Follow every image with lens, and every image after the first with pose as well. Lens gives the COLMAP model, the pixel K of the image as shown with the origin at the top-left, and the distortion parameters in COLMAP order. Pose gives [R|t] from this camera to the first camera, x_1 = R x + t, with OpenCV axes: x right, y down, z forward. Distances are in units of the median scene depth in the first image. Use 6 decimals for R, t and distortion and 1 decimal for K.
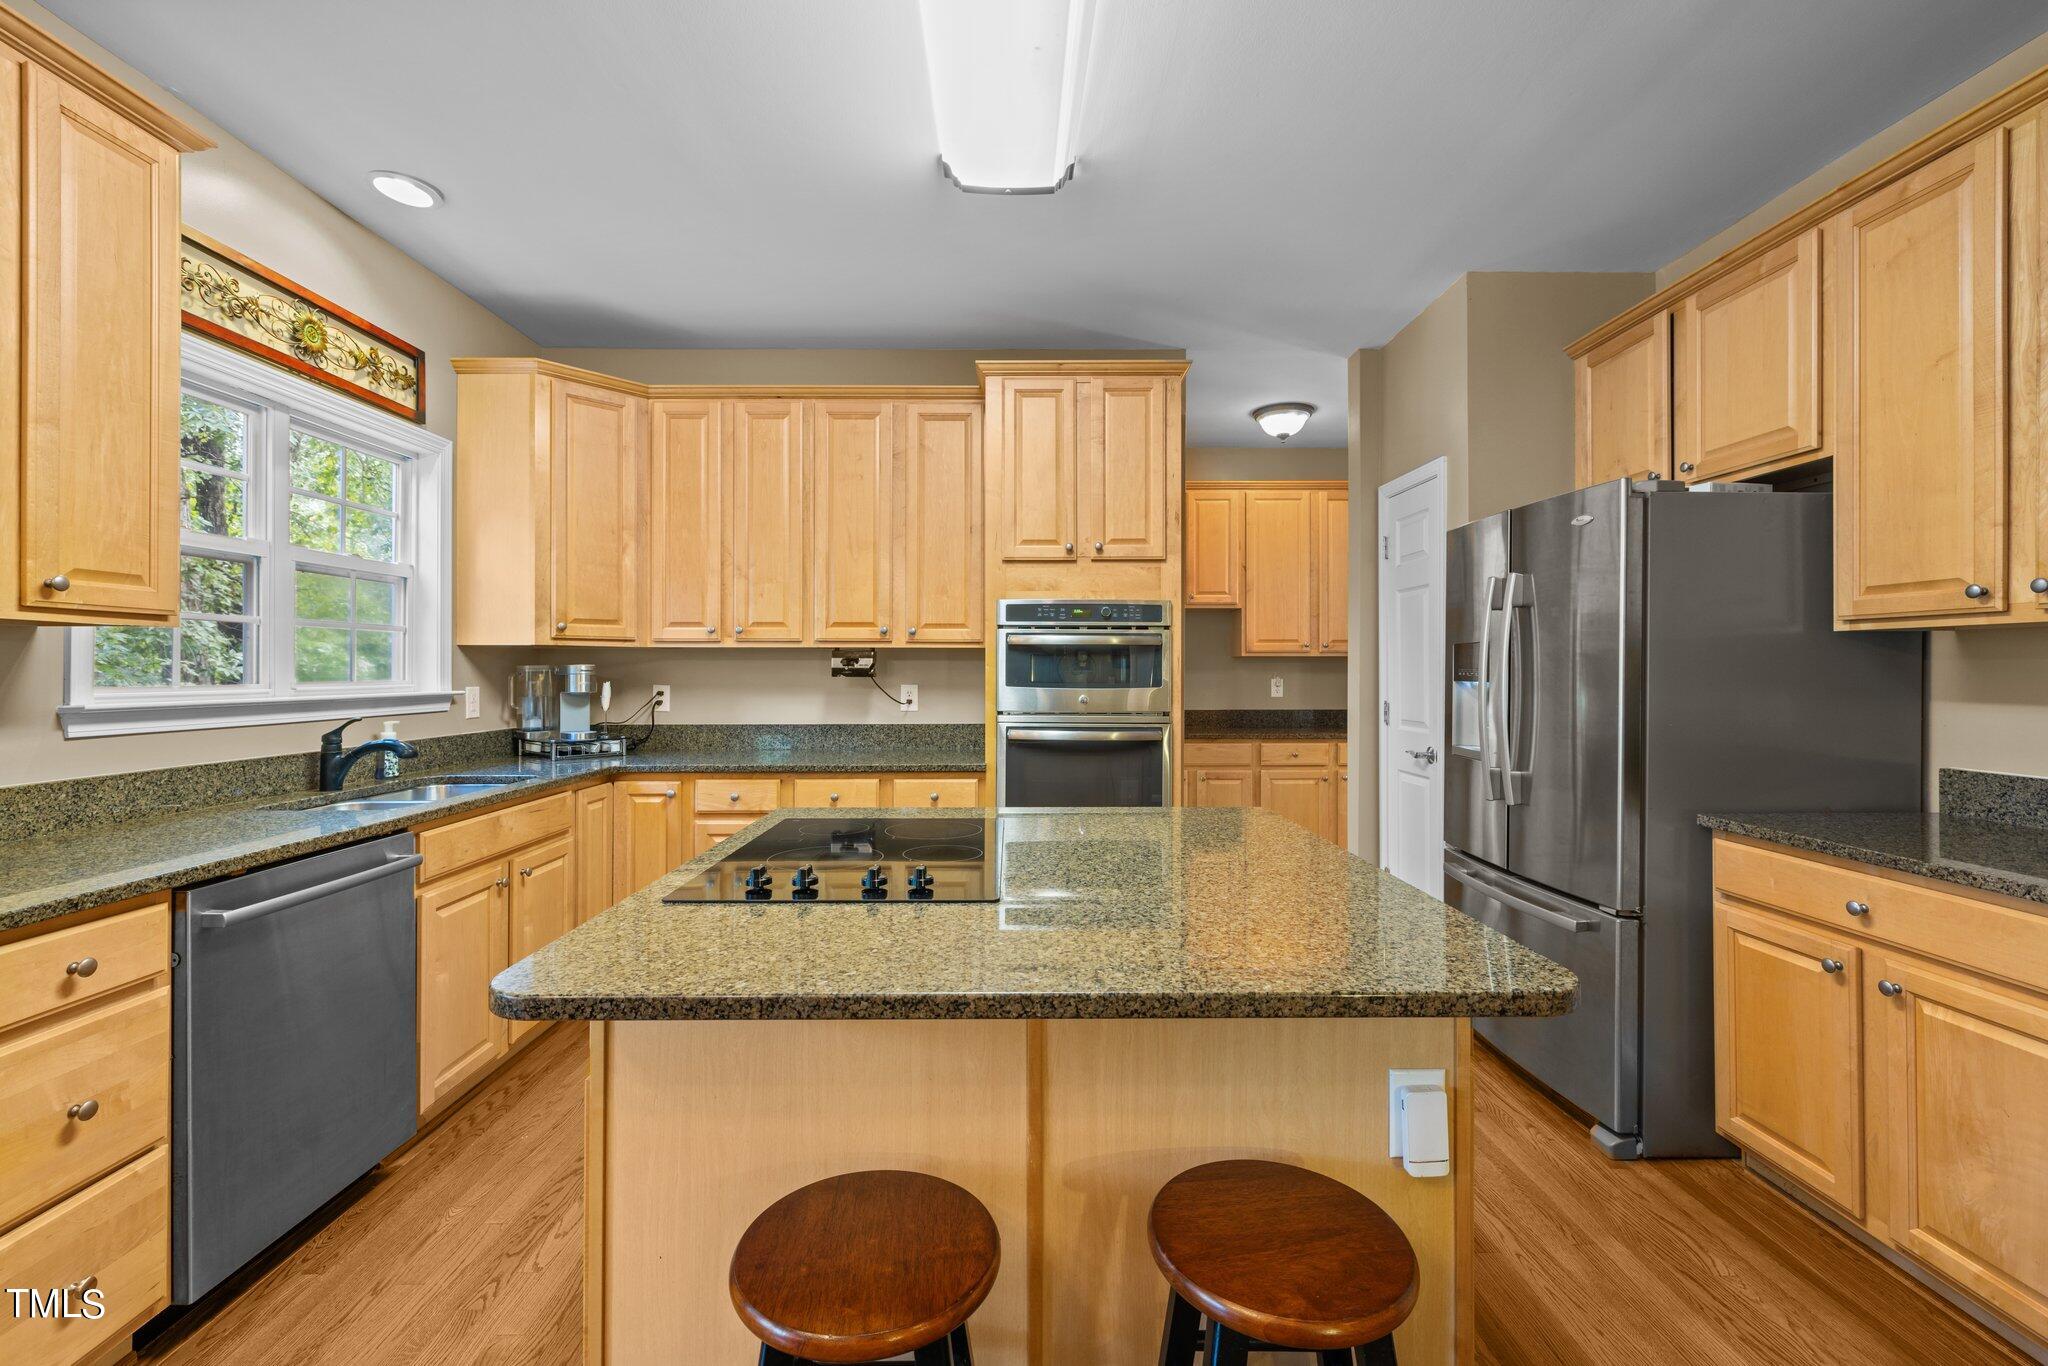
lens RADIAL K [[862.2, 0, 1022.2], [0, 862.2, 663.7], [0, 0, 1]] dist [-0.001138, 0.000364]
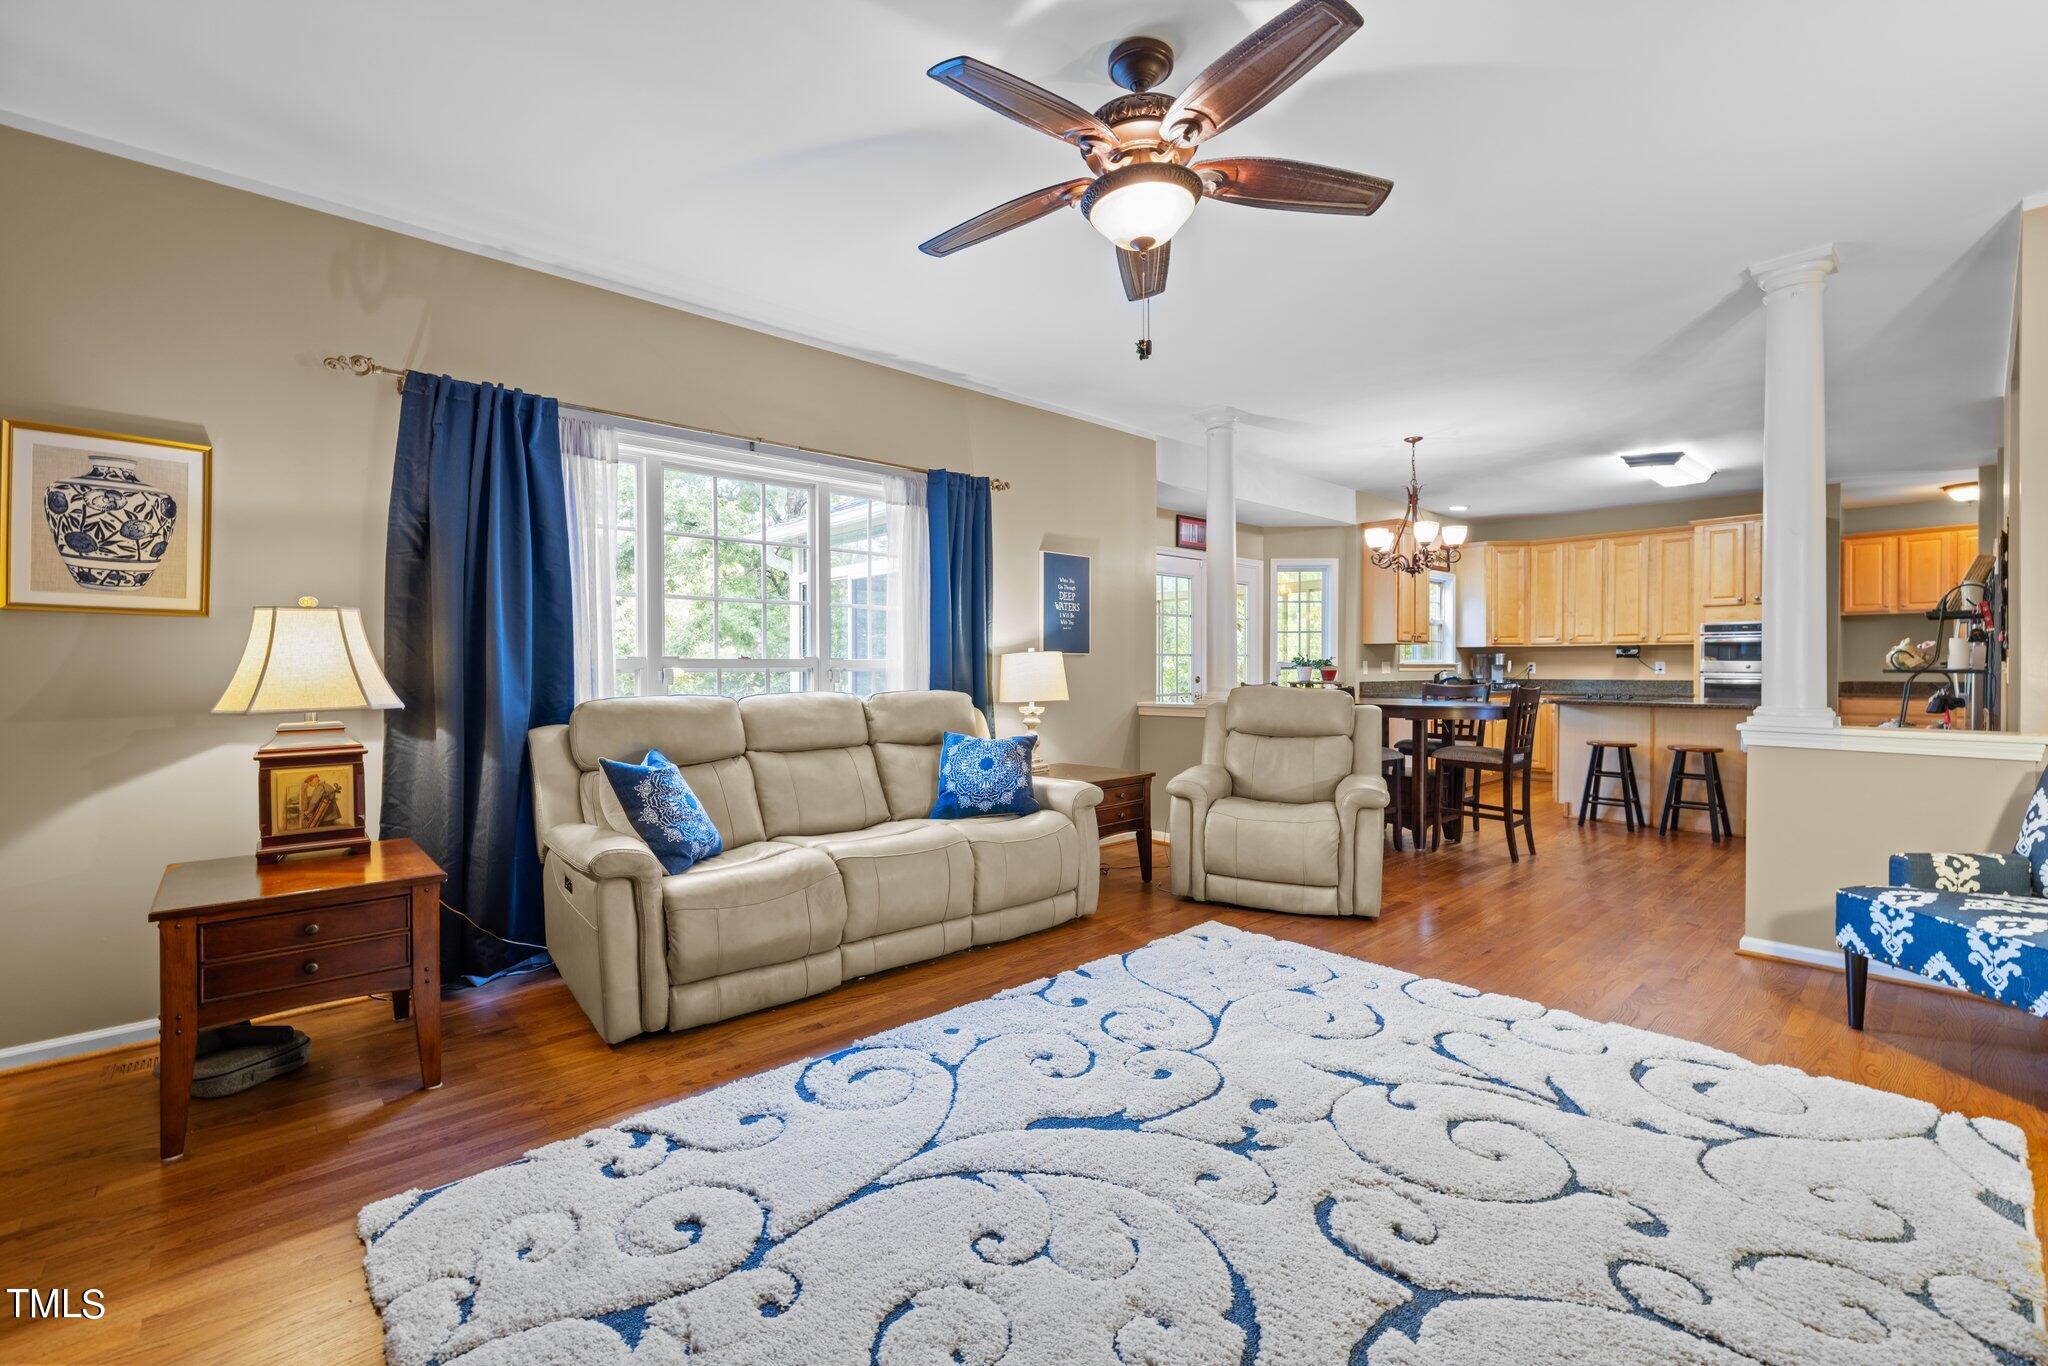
lens RADIAL K [[862.2, 0, 1017.3], [0, 862.2, 674.8], [0, 0, 1]] dist [-0.001138, 0.000364]
pose [[0.660743, 0.006385, -0.750585, 0.486467], [0.005875, 0.999889, 0.013677, 0.021172], [0.750589, -0.013446, 0.660632, -1.862227]]
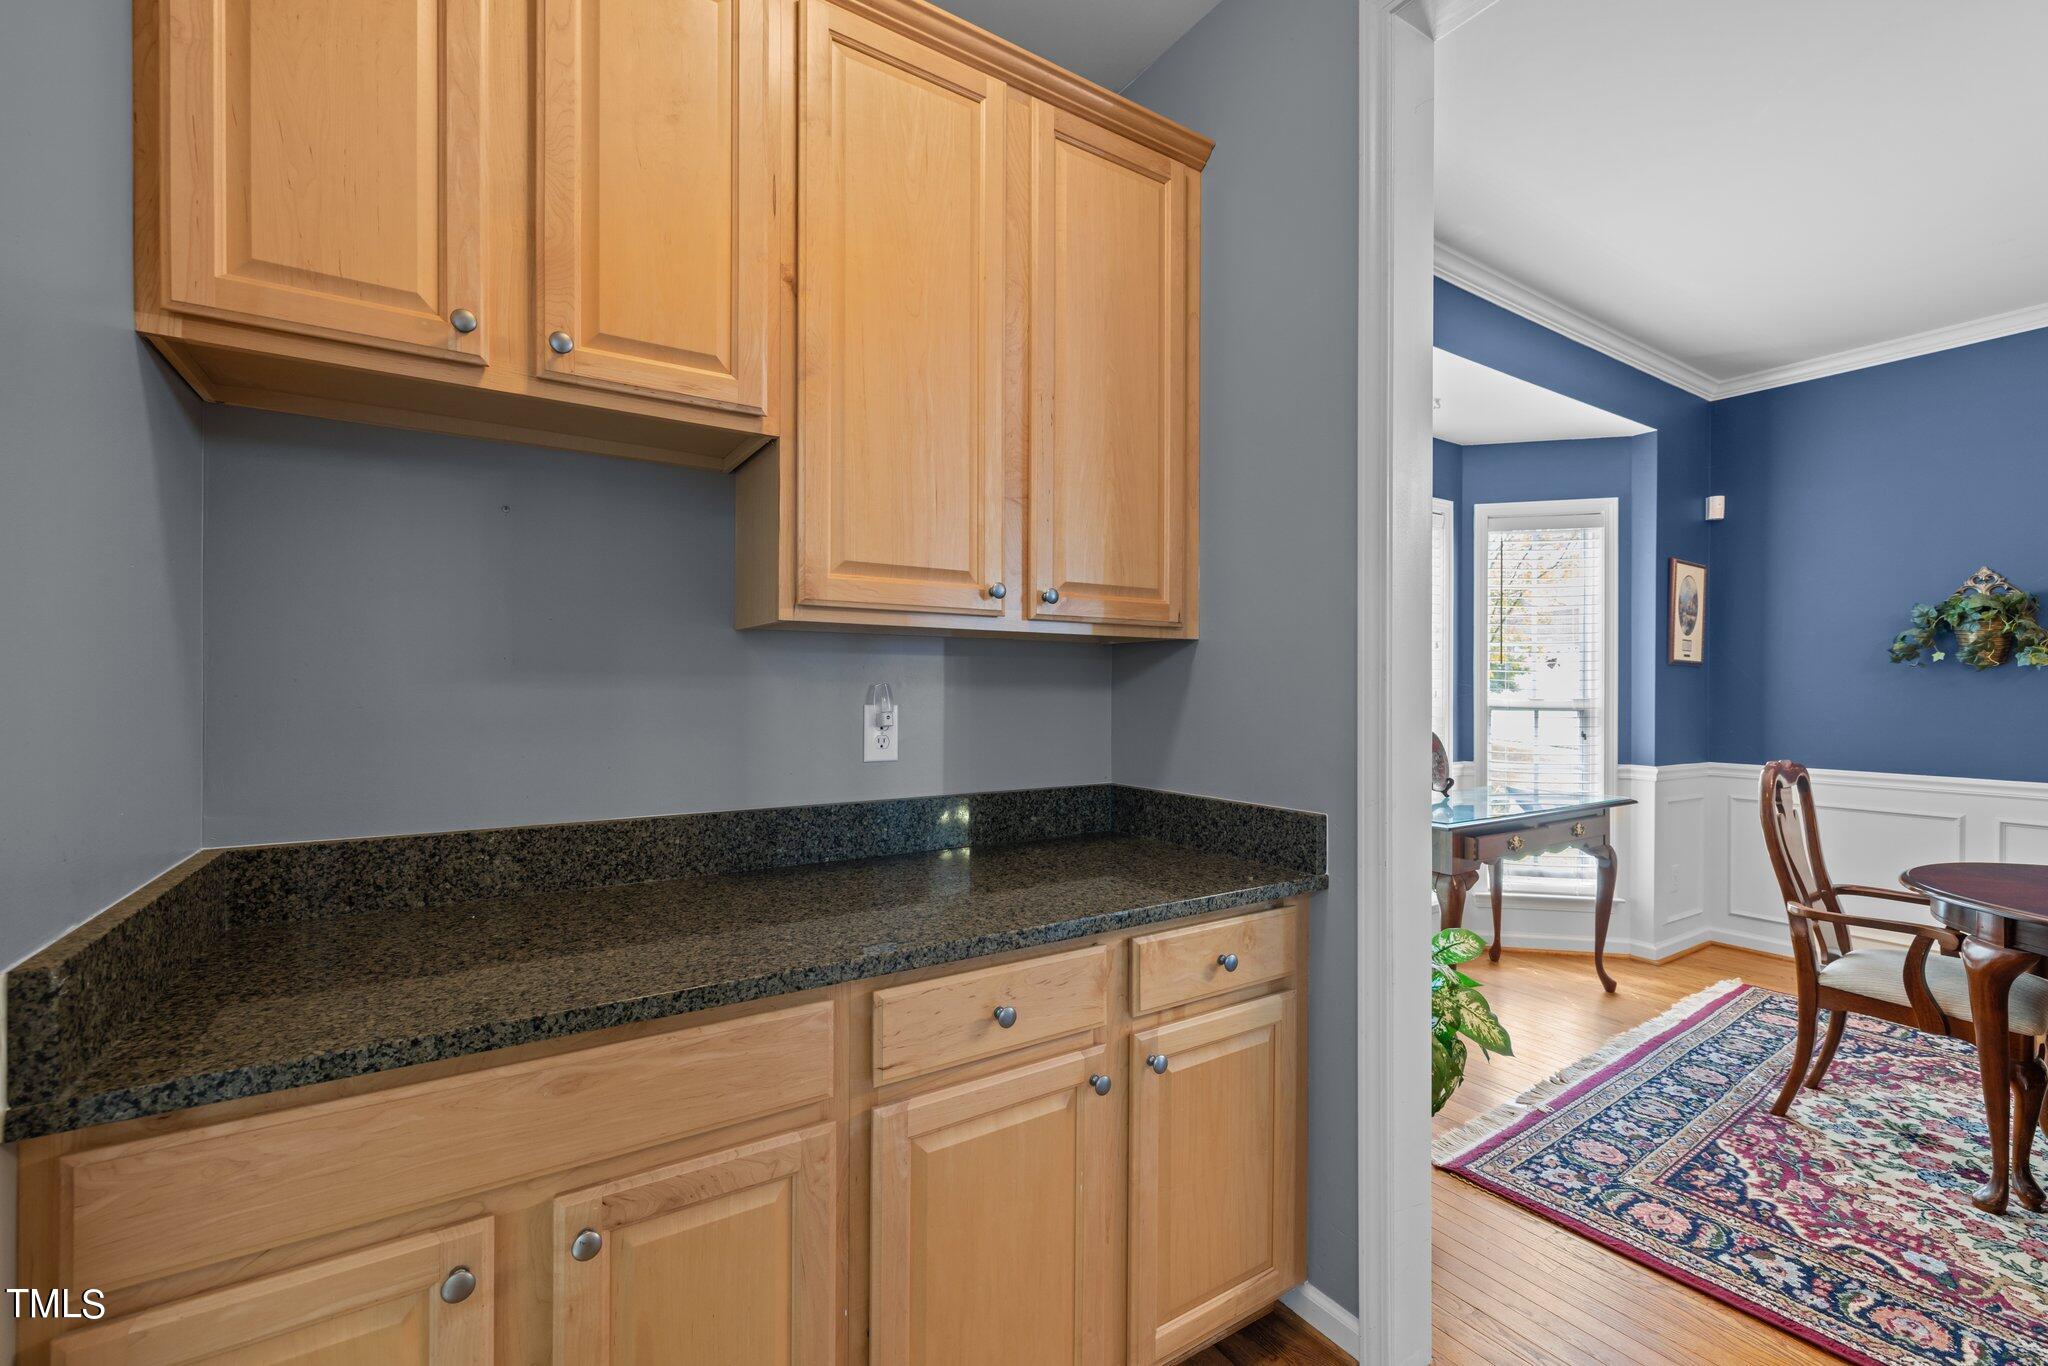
lens RADIAL K [[862.2, 0, 1037.2], [0, 862.2, 685.0], [0, 0, 1]] dist [-0.001138, 0.000364]
pose [[0.832224, 0.006168, 0.554405, 0.281604], [-0.007162, 0.999974, -0.000373, 0.017106], [-0.554393, -0.003660, 0.832247, 1.189069]]
